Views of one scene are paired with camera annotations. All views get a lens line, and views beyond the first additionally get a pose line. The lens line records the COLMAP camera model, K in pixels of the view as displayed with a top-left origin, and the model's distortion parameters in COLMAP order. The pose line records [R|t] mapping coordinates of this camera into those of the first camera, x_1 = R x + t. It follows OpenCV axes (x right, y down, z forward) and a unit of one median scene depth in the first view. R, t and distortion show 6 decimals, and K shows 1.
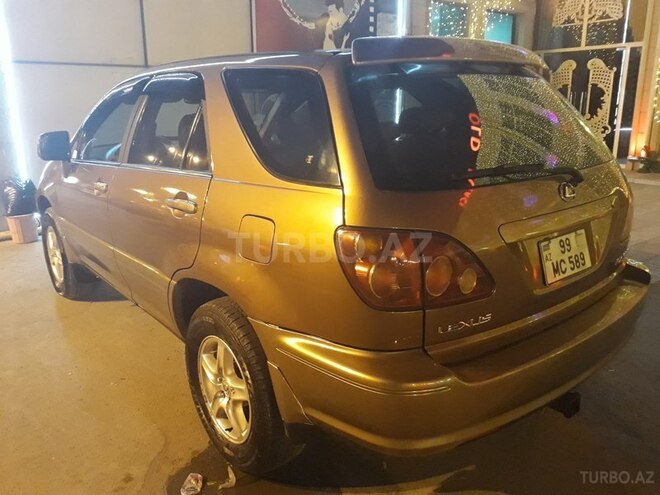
lens RADIAL K [[528.9, 0, 330.0], [0, 528.9, 247.5], [0, 0, 1]] dist [-0.036328, 0.025461]
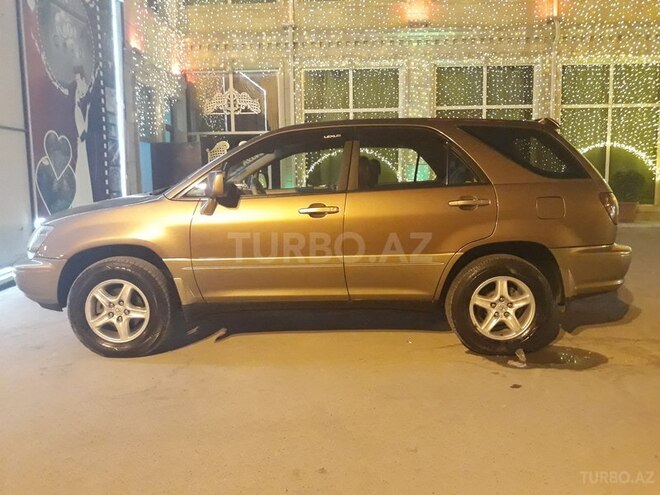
lens RADIAL K [[528.9, 0, 330.0], [0, 528.9, 247.5], [0, 0, 1]] dist [-0.036328, 0.025461]
pose [[0.649973, -0.091574, 0.754420, -0.363077], [0.204010, 0.977300, -0.057137, 0.012190], [-0.732062, 0.191047, 0.653901, 0.048379]]
